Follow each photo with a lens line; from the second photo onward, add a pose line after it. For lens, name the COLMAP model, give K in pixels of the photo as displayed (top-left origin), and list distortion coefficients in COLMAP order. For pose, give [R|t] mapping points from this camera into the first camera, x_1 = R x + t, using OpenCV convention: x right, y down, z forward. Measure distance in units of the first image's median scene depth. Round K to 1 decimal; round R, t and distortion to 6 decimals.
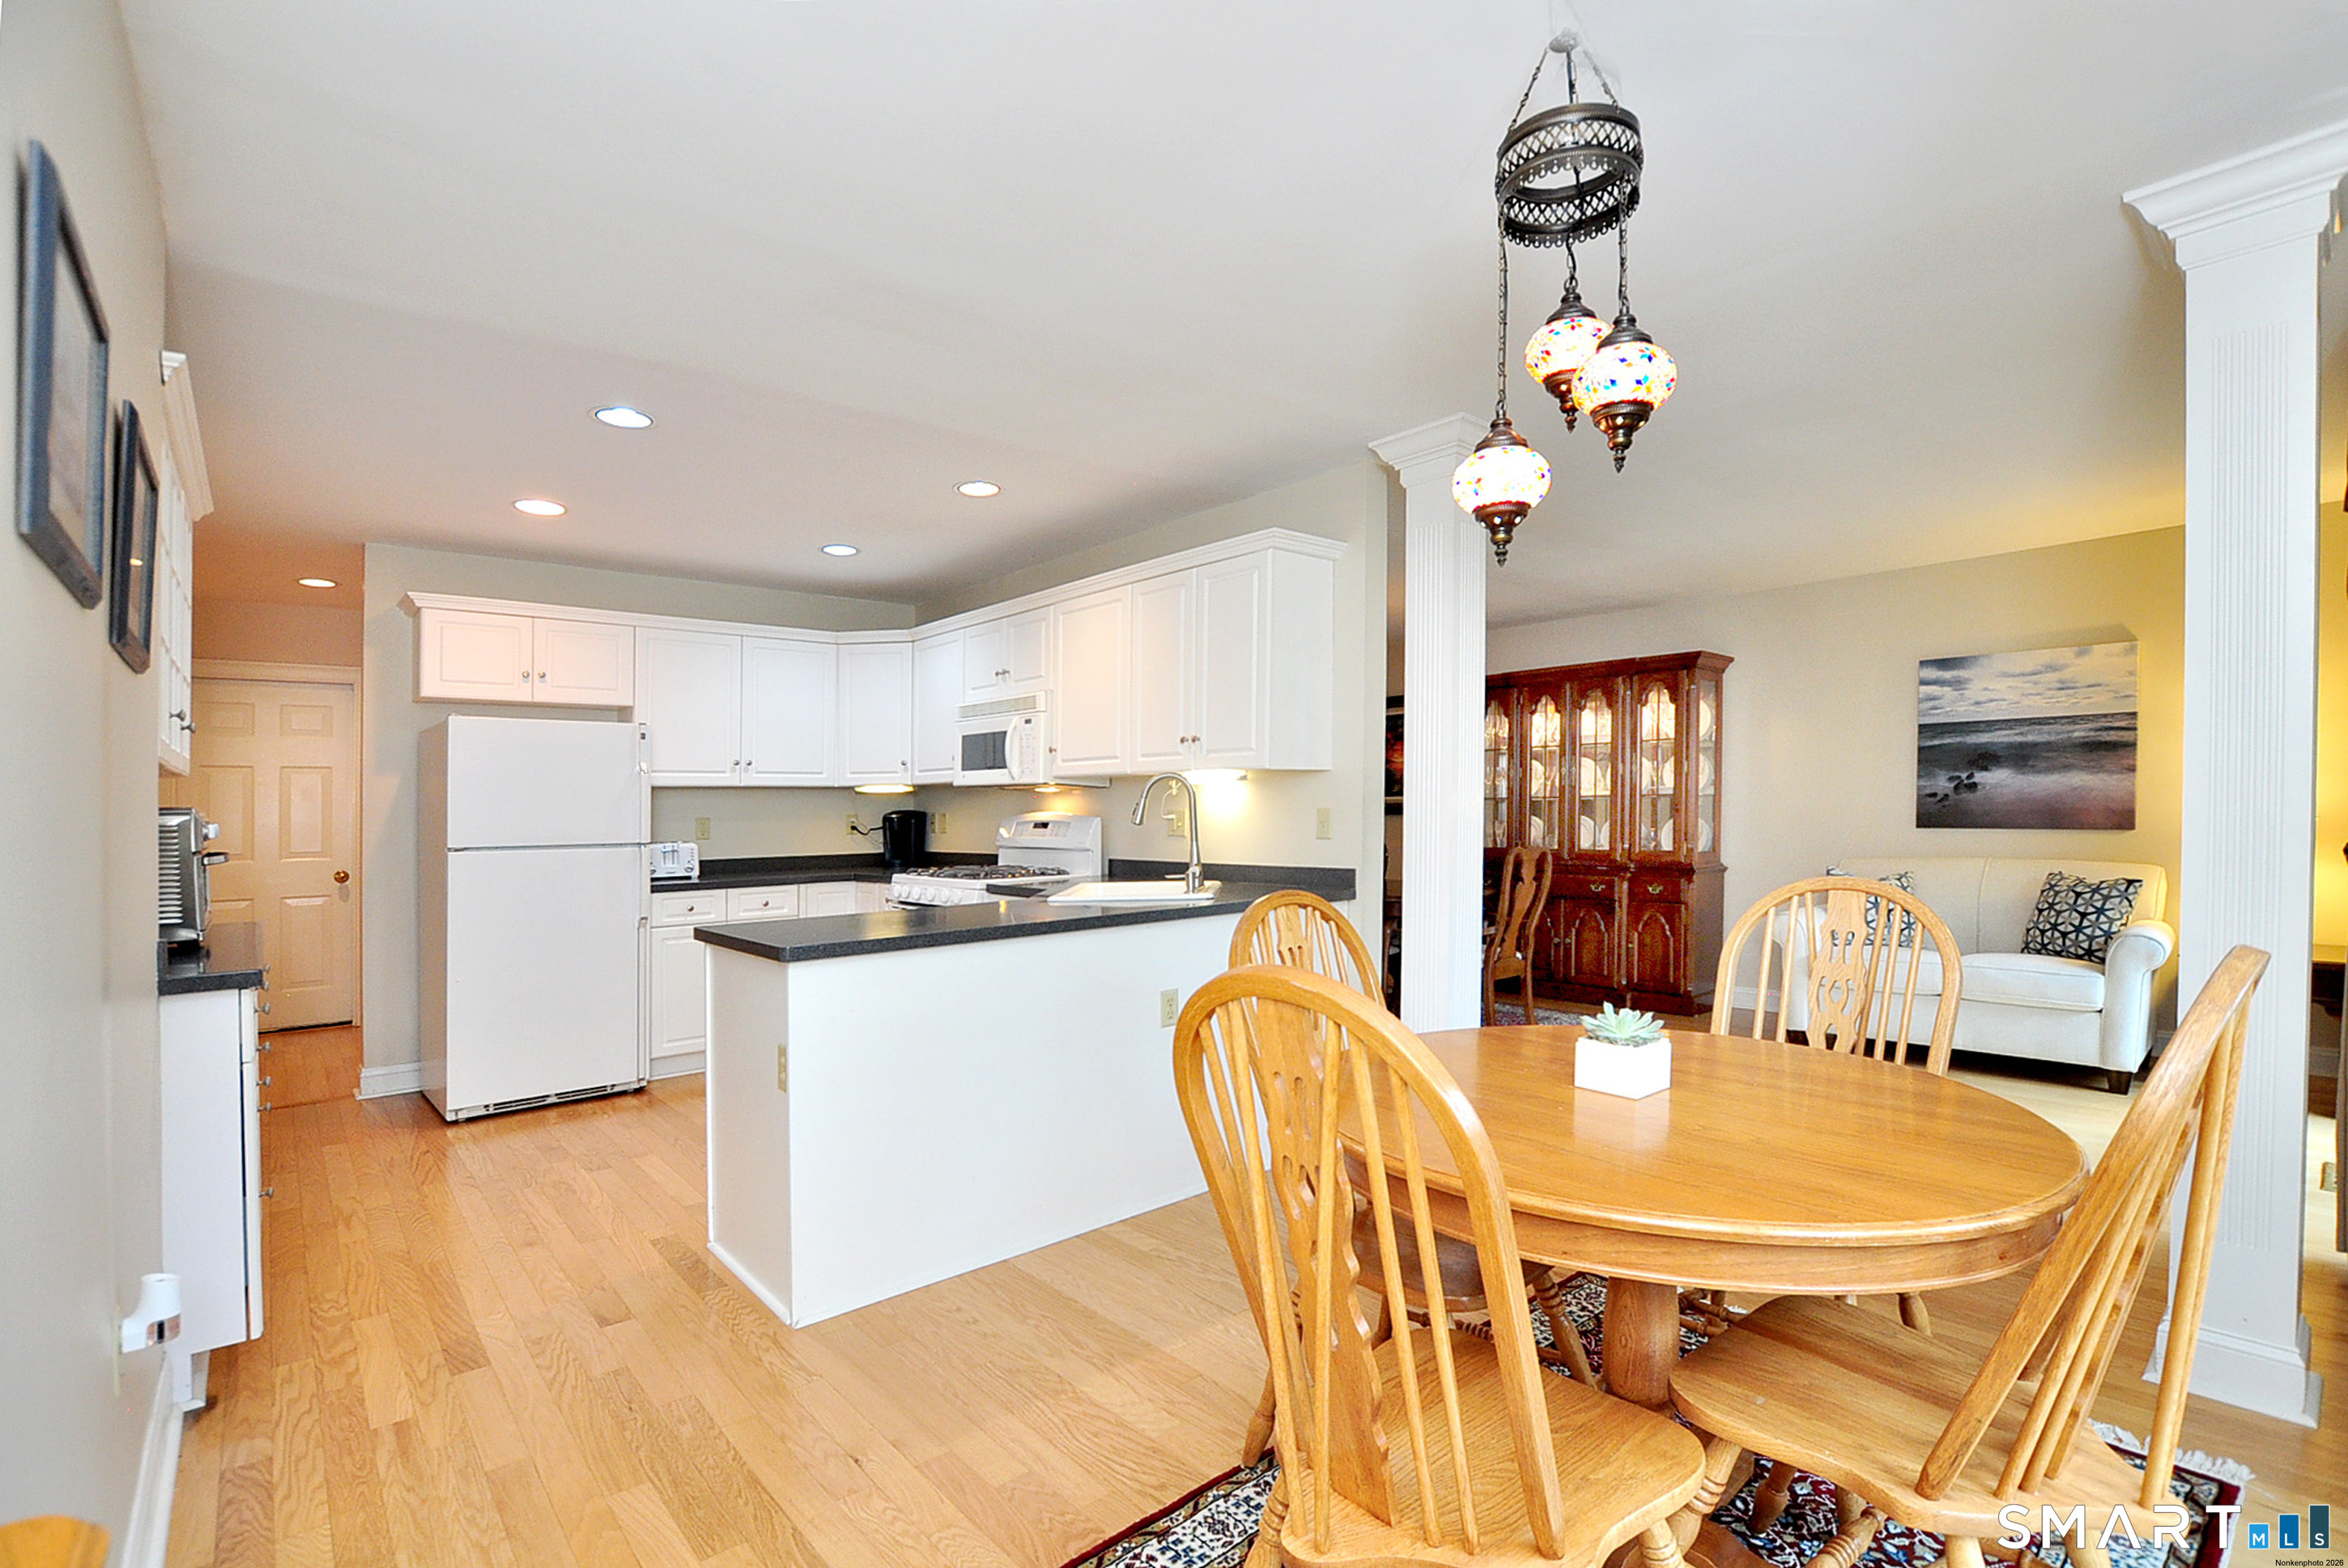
lens RADIAL K [[1081.4, 0, 1142.5], [0, 1081.4, 854.5], [0, 0, 1]] dist [-0.022193, -0.000587]
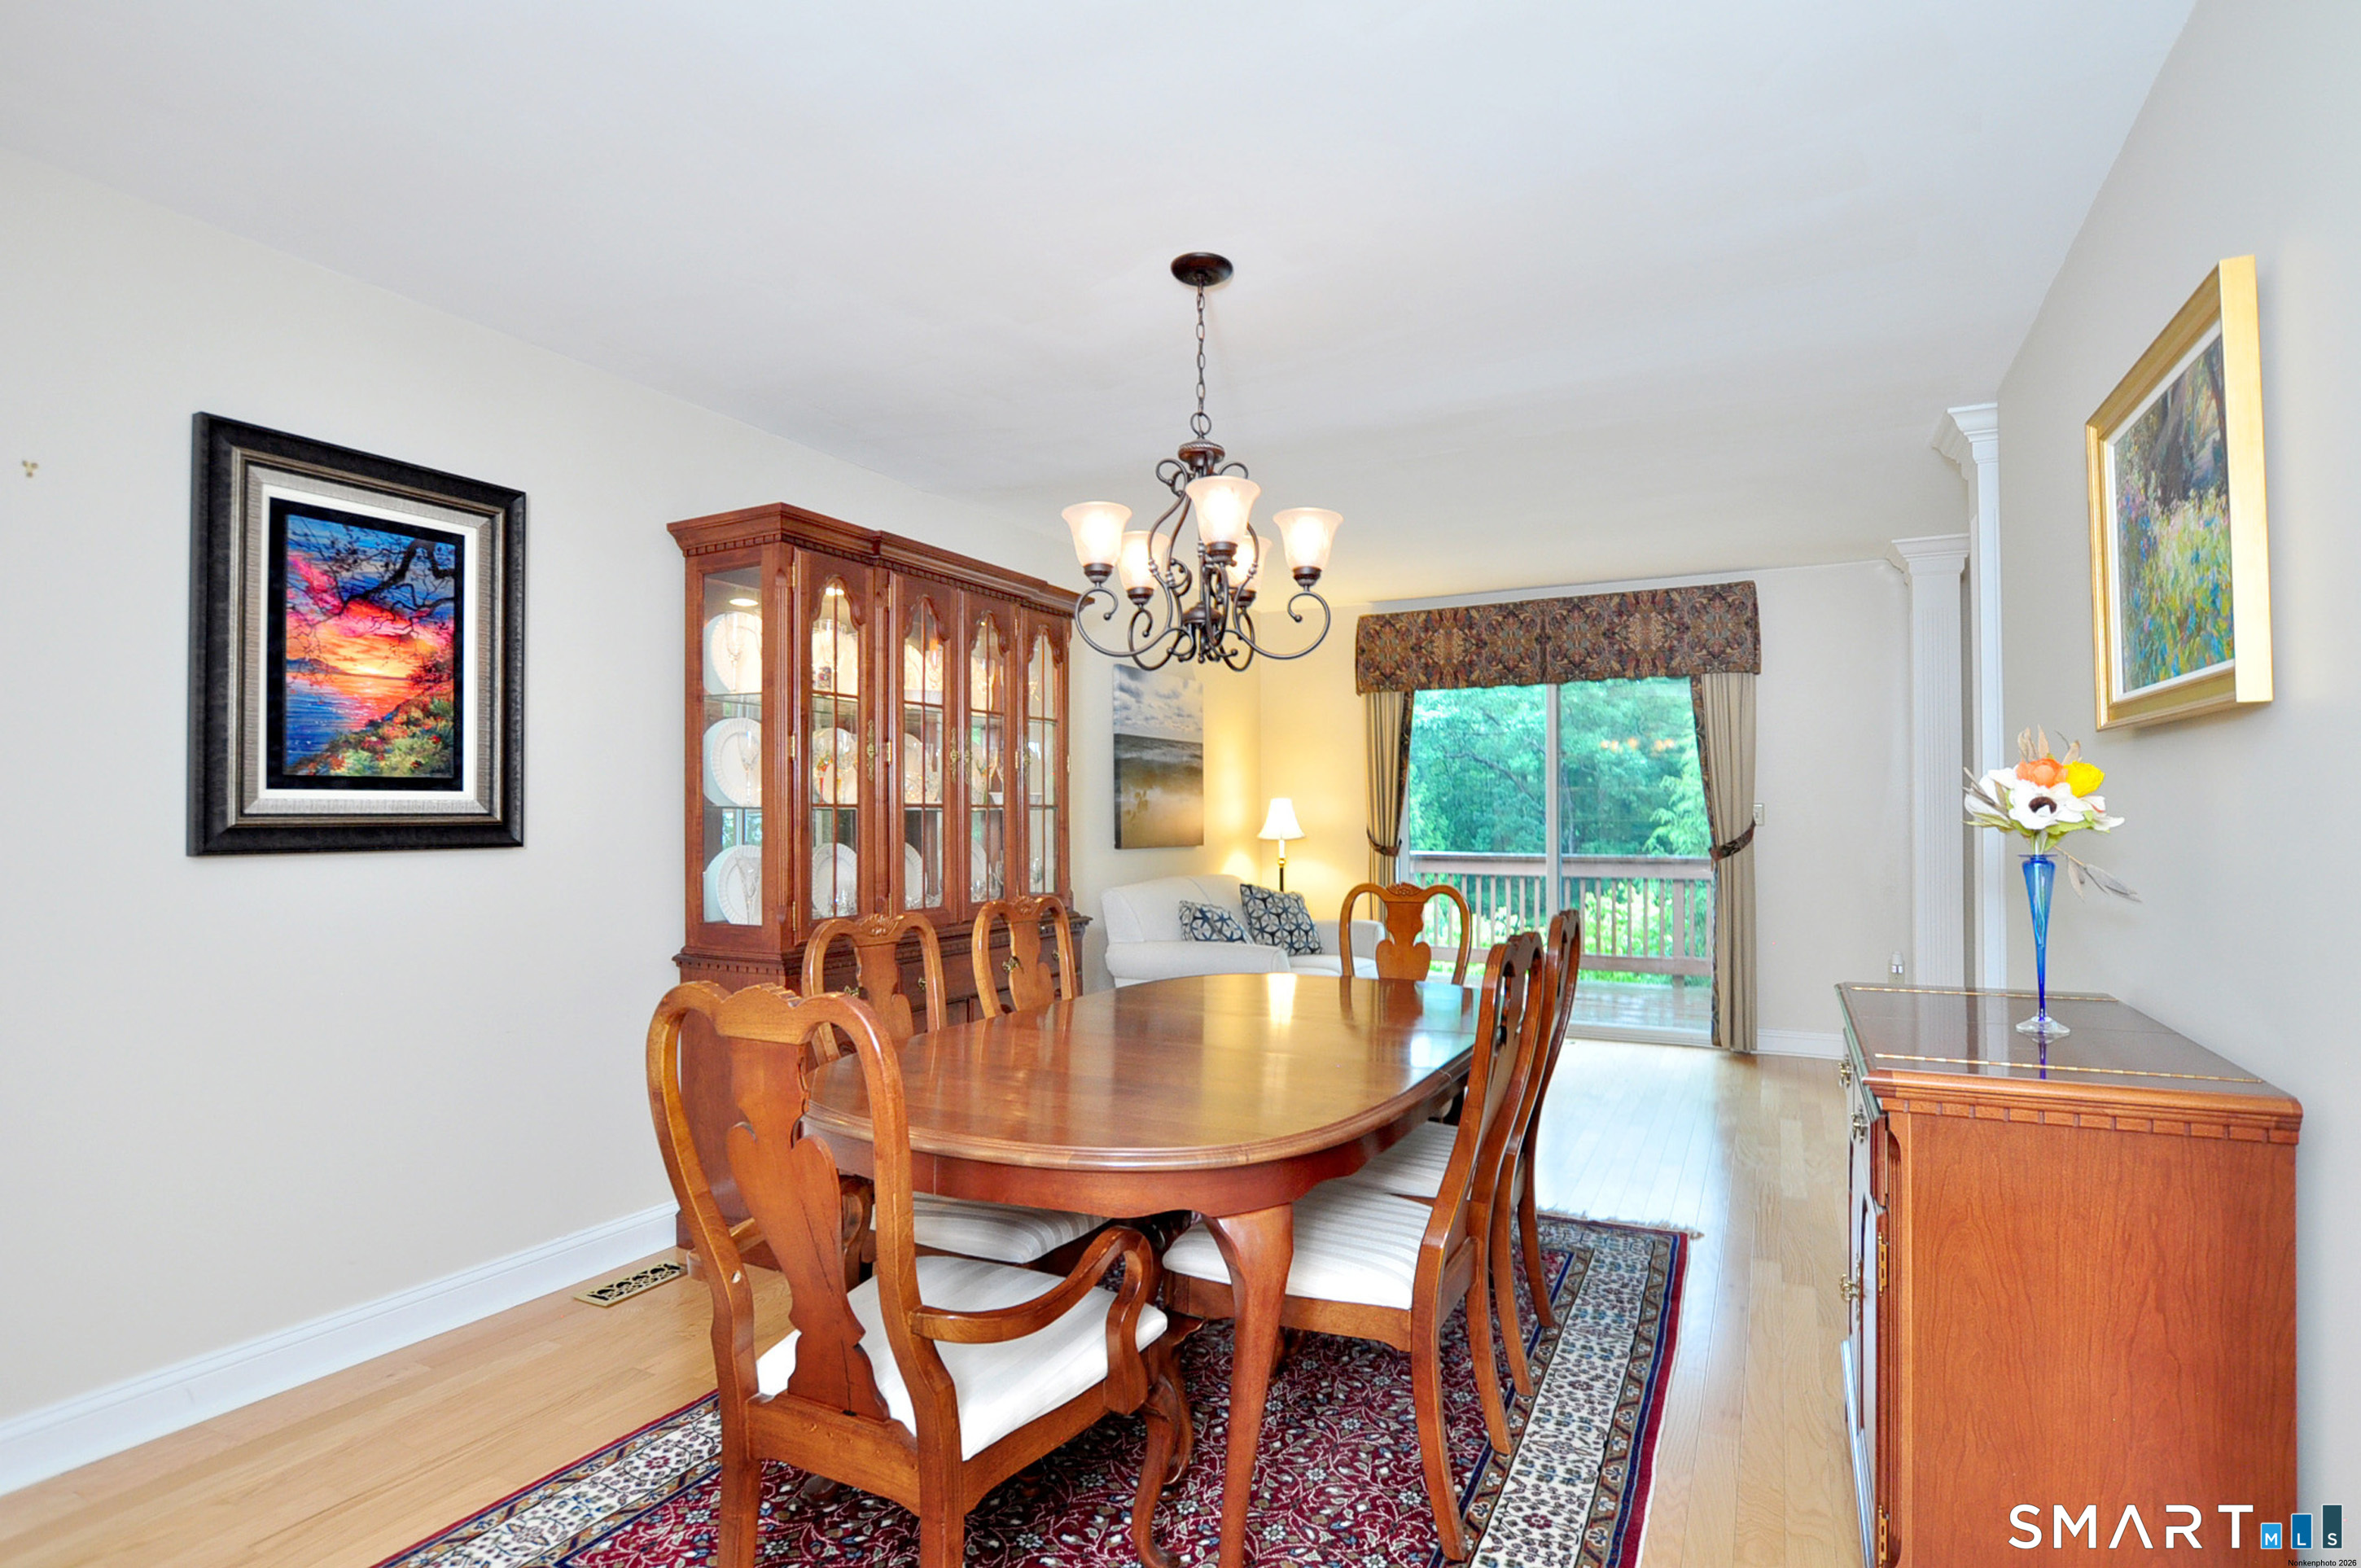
lens RADIAL K [[1202.1, 0, 1207.1], [0, 1202.1, 804.4], [0, 0, 1]] dist [-0.013108, 0.000630]
pose [[-0.430458, 0.022592, 0.902328, -0.236196], [0.049600, 0.998768, -0.001345, -0.058888], [-0.901247, 0.044176, -0.431049, 1.427482]]
